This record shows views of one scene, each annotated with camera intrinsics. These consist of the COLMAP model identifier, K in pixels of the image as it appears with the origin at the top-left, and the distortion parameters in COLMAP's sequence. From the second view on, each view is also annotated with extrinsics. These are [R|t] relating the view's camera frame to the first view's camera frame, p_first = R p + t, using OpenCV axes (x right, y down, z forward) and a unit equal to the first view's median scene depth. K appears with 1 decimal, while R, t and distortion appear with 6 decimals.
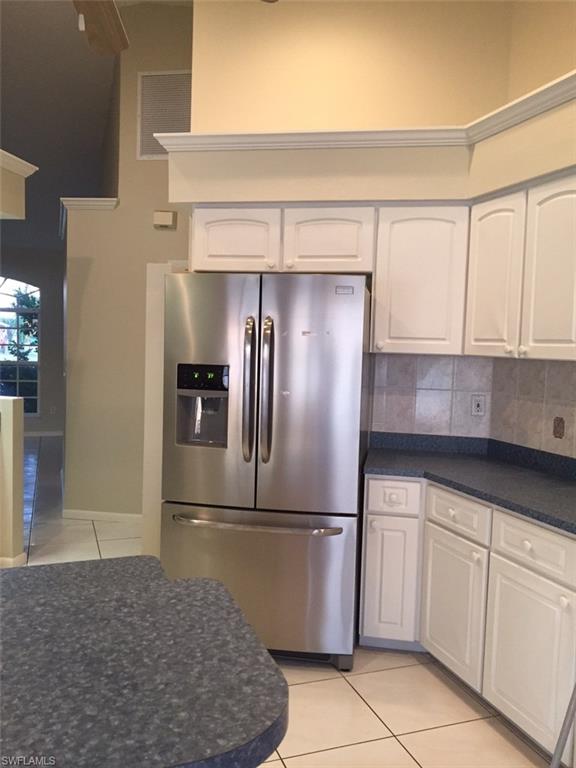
lens RADIAL K [[643.5, 0, 288.0], [0, 643.5, 384.0], [0, 0, 1]] dist [0.063858, -0.106288]
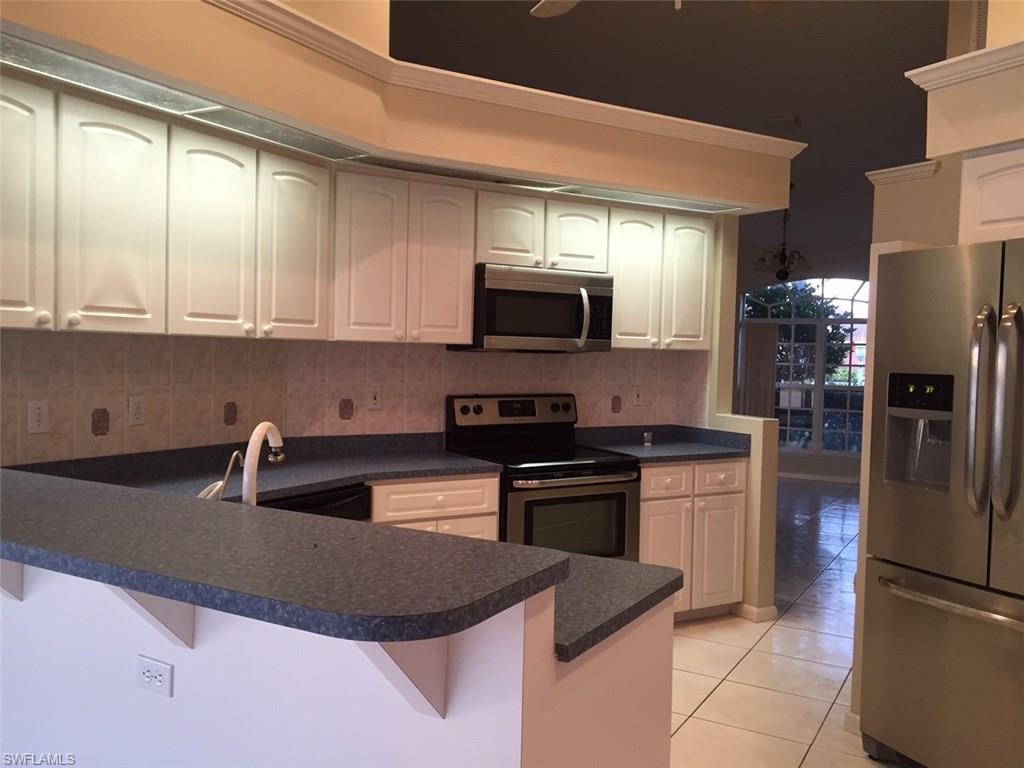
lens RADIAL K [[858.0, 0, 512.0], [0, 858.0, 384.0], [0, 0, 1]] dist [0.063858, -0.106288]
pose [[0.640995, 0.016963, -0.767357, 0.316112], [-0.053873, 0.998284, -0.022934, 0.027656], [0.765652, 0.056040, 0.640809, 0.023805]]
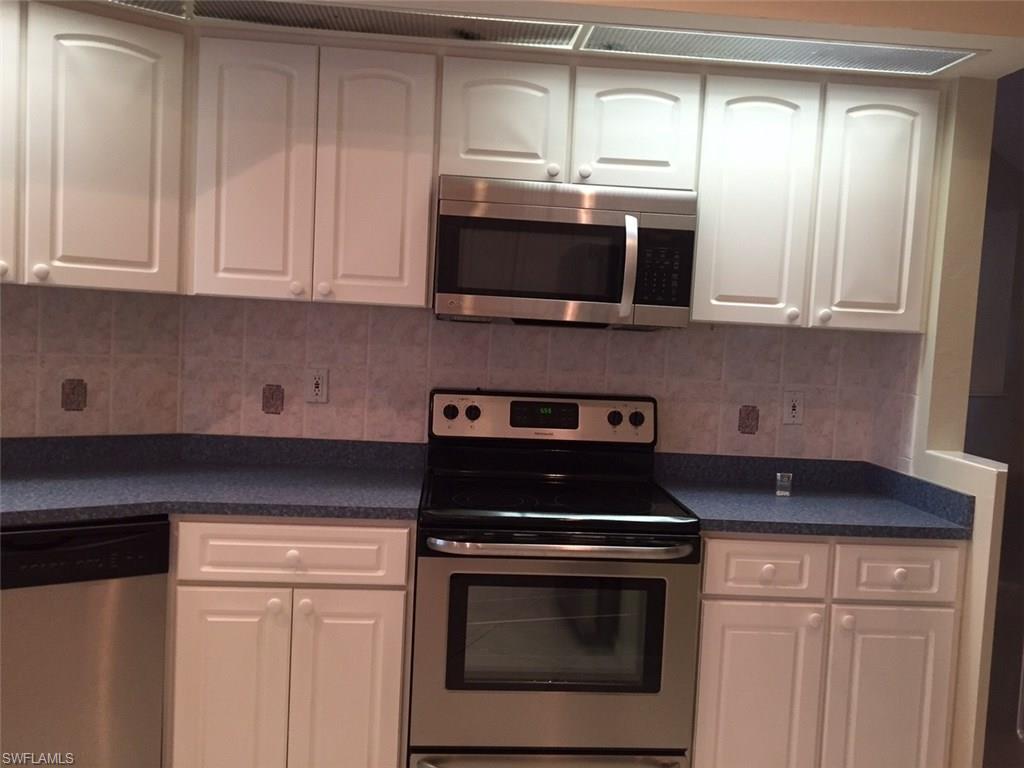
lens RADIAL K [[858.0, 0, 512.0], [0, 858.0, 384.0], [0, 0, 1]] dist [0.063858, -0.106288]
pose [[0.230140, 0.046180, -0.972061, 0.068290], [-0.107017, 0.994016, 0.021886, -0.017237], [0.967255, 0.098991, 0.233705, 0.767096]]
